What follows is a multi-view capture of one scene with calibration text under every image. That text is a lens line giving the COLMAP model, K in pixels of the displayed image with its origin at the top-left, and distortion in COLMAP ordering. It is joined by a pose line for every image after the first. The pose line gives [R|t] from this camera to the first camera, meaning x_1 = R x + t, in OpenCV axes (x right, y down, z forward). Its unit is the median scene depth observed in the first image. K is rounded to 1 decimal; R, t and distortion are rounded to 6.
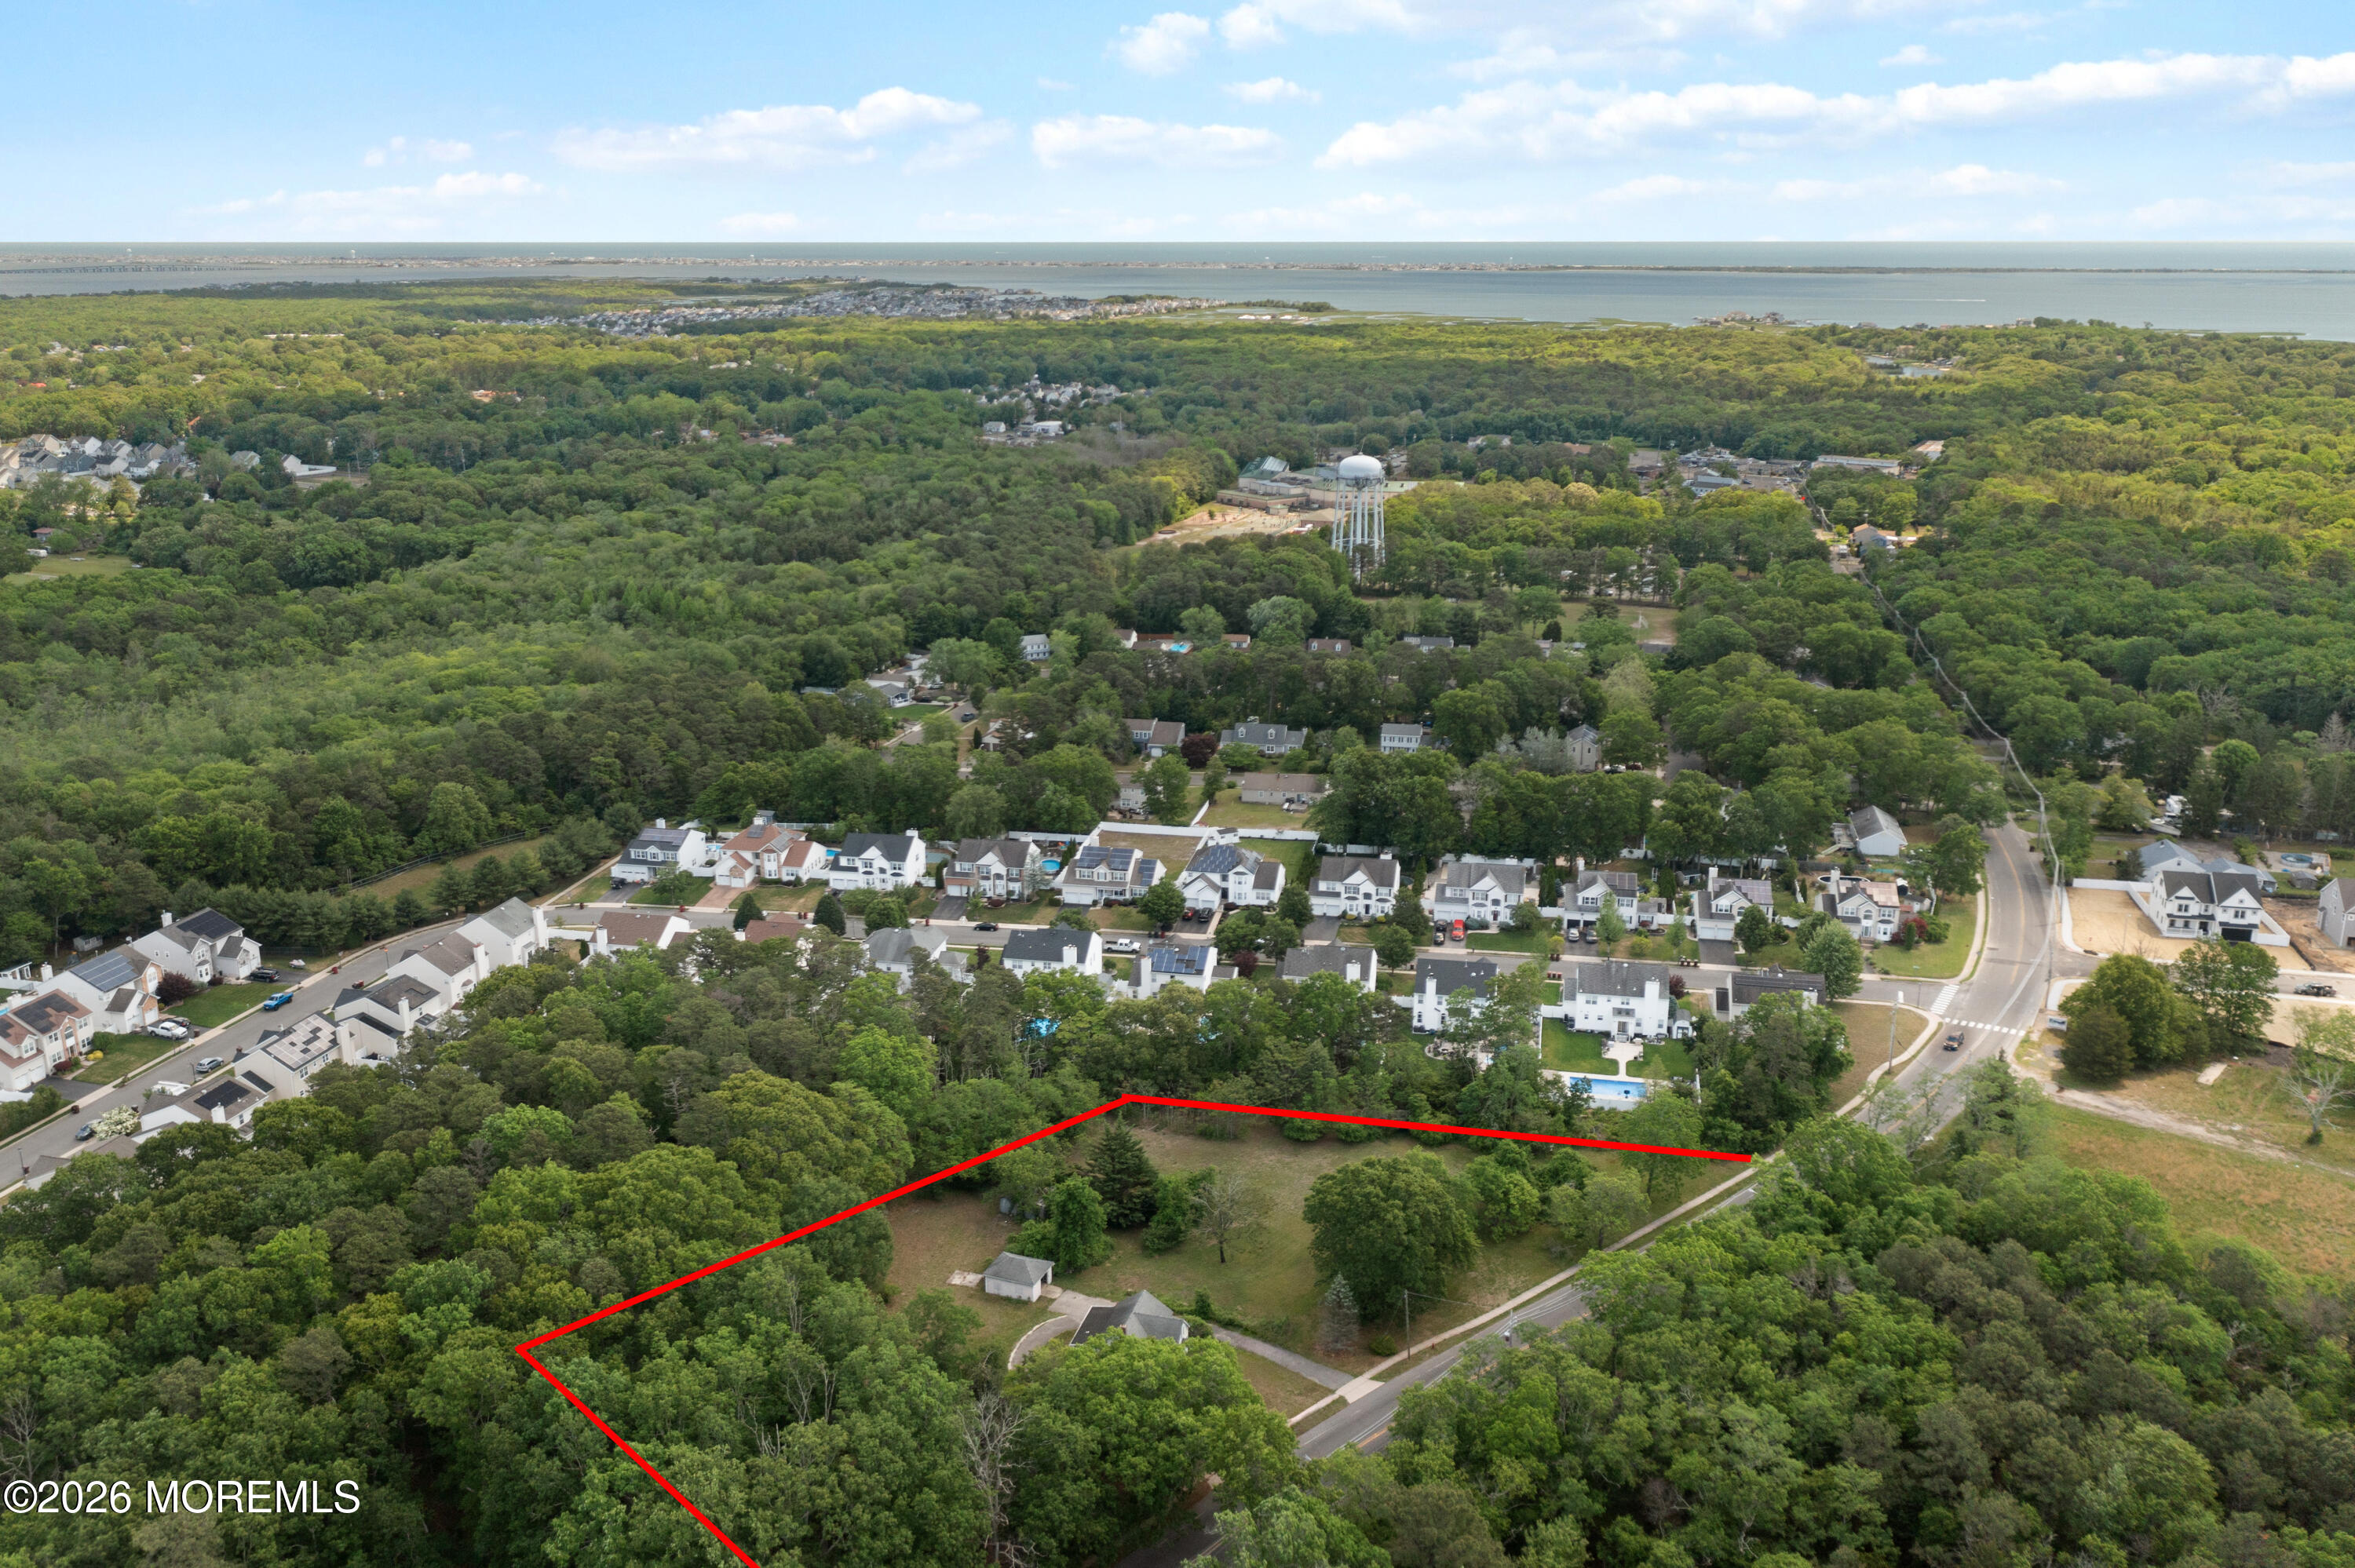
lens RADIAL K [[1996.8, 0, 1177.8], [0, 1996.8, 791.9], [0, 0, 1]] dist [0.011747, -0.005477]
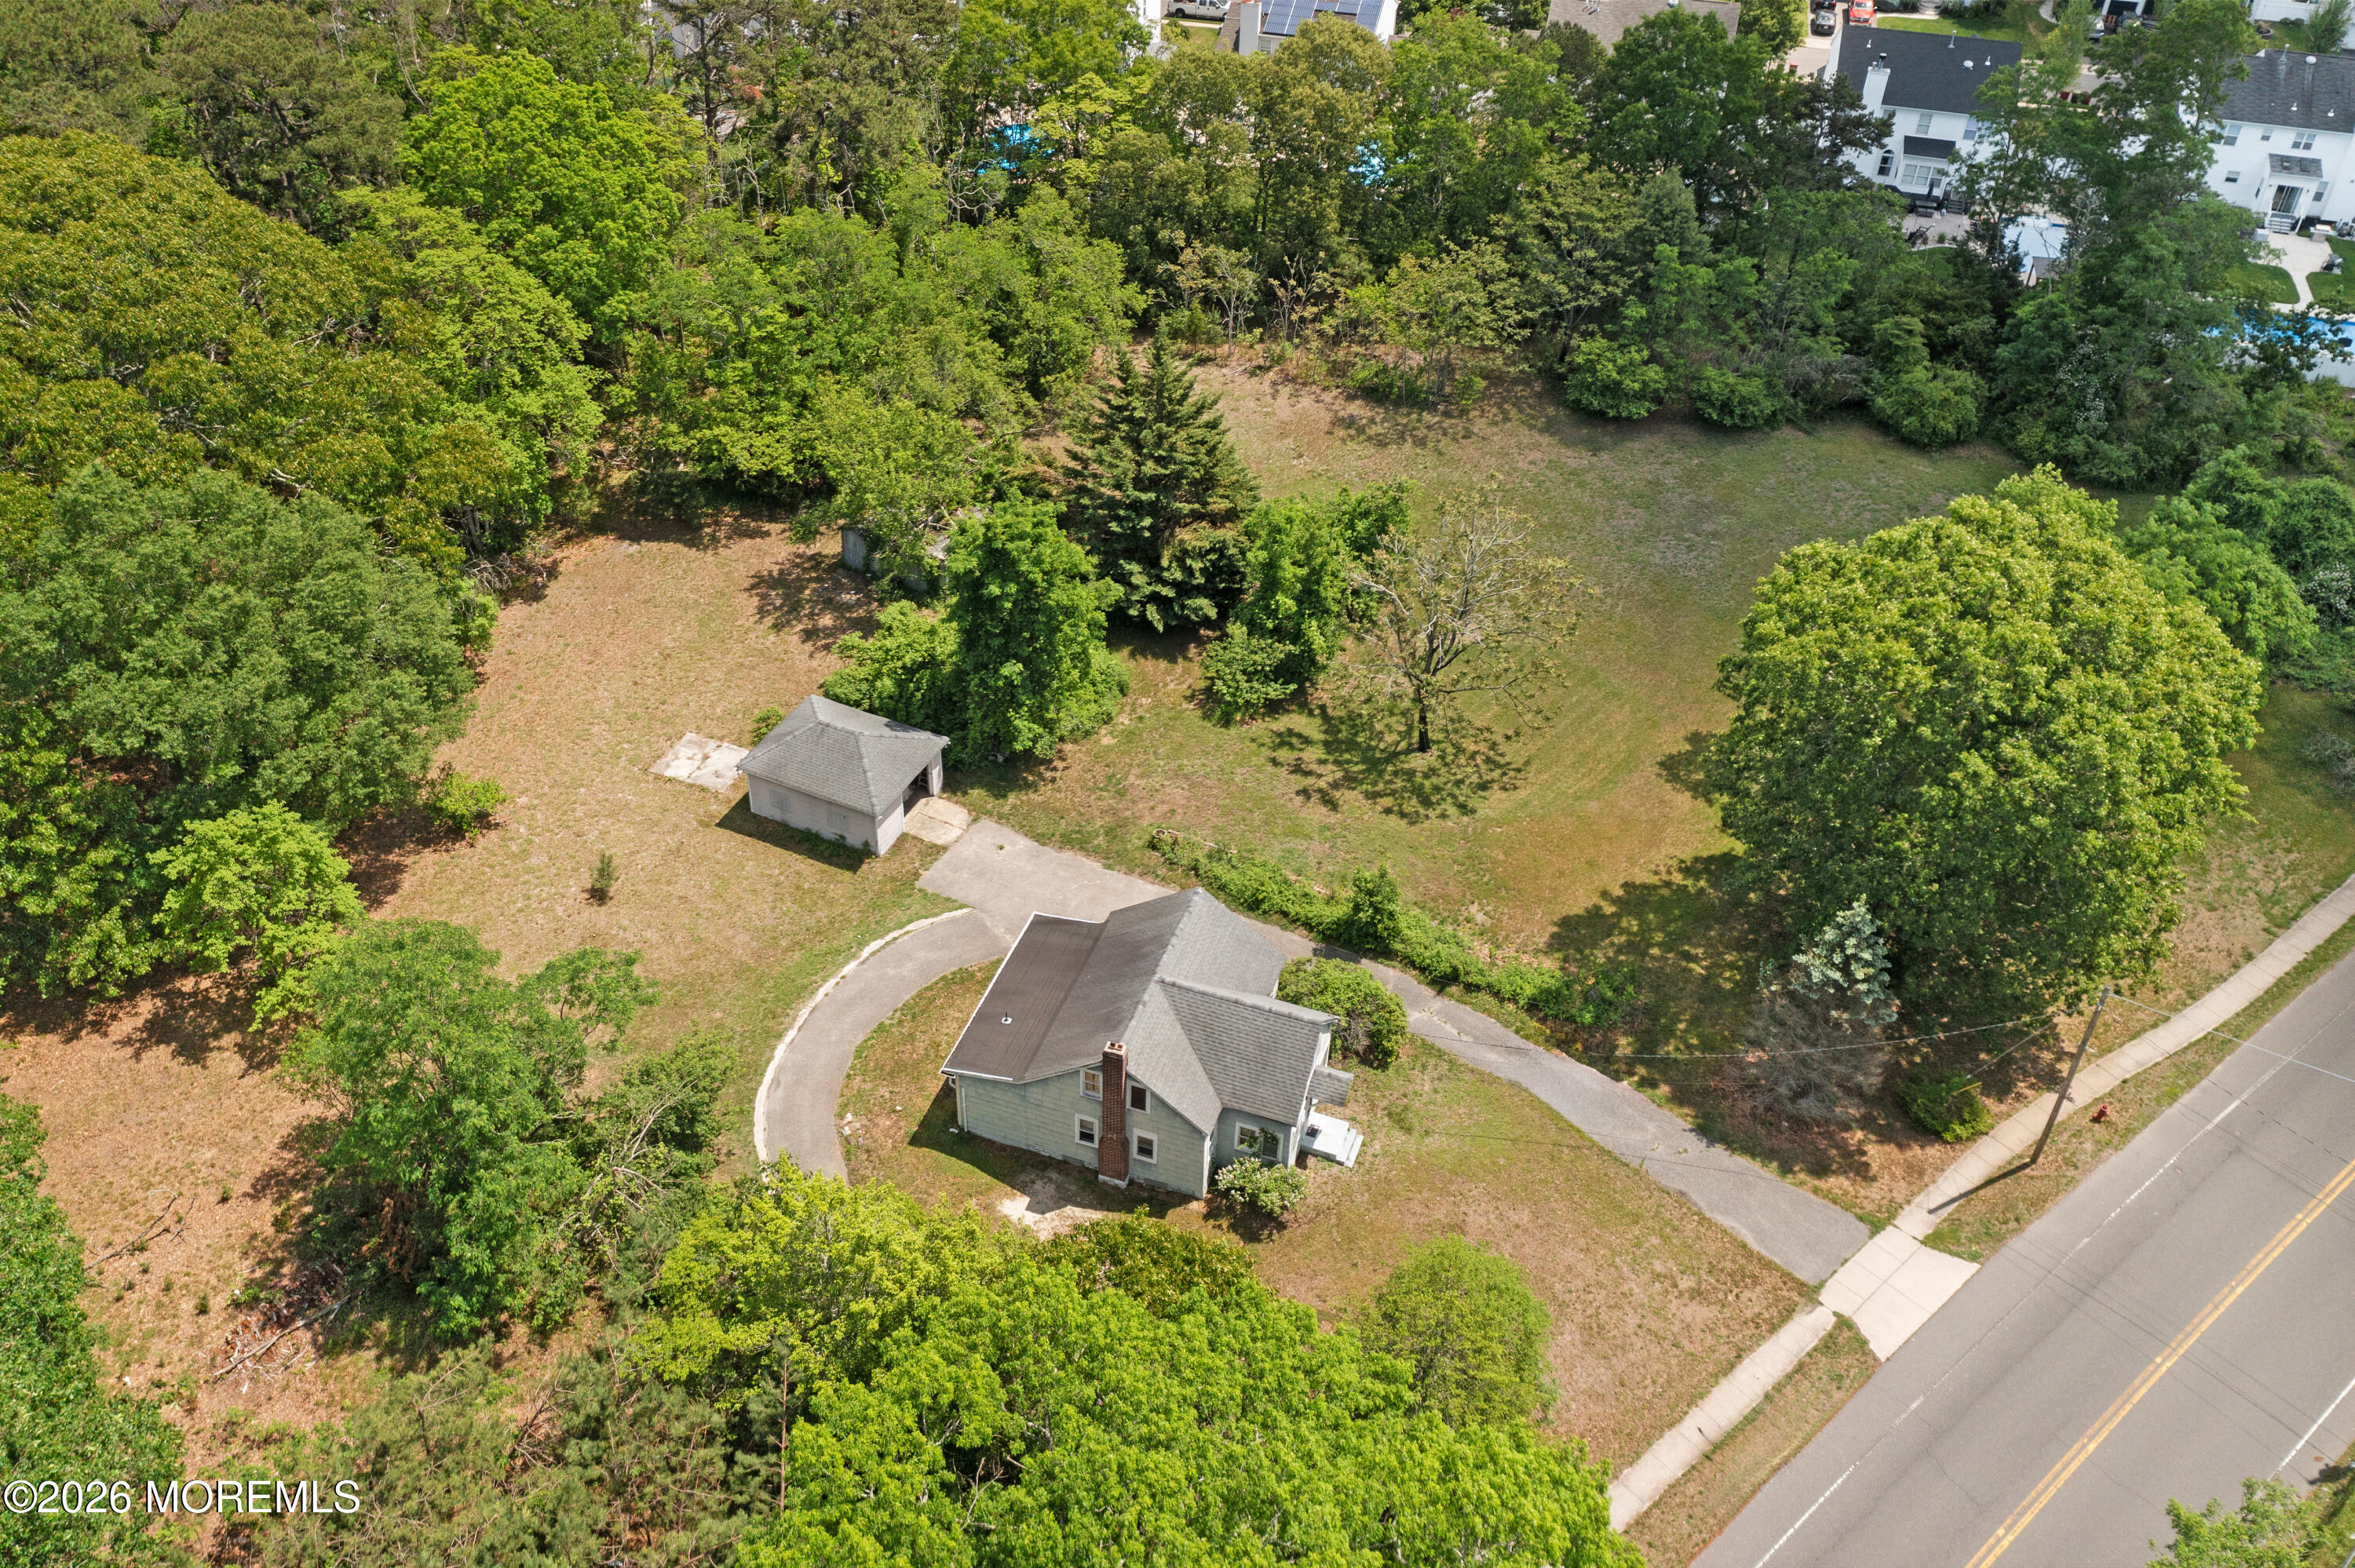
lens RADIAL K [[1996.8, 0, 1177.4], [0, 1996.8, 785.1], [0, 0, 1]] dist [0.011747, -0.005477]
pose [[0.997724, 0.060545, -0.029690, -0.010449], [-0.045535, 0.929651, 0.365616, 0.107708], [0.049738, -0.363432, 0.930292, 0.639118]]
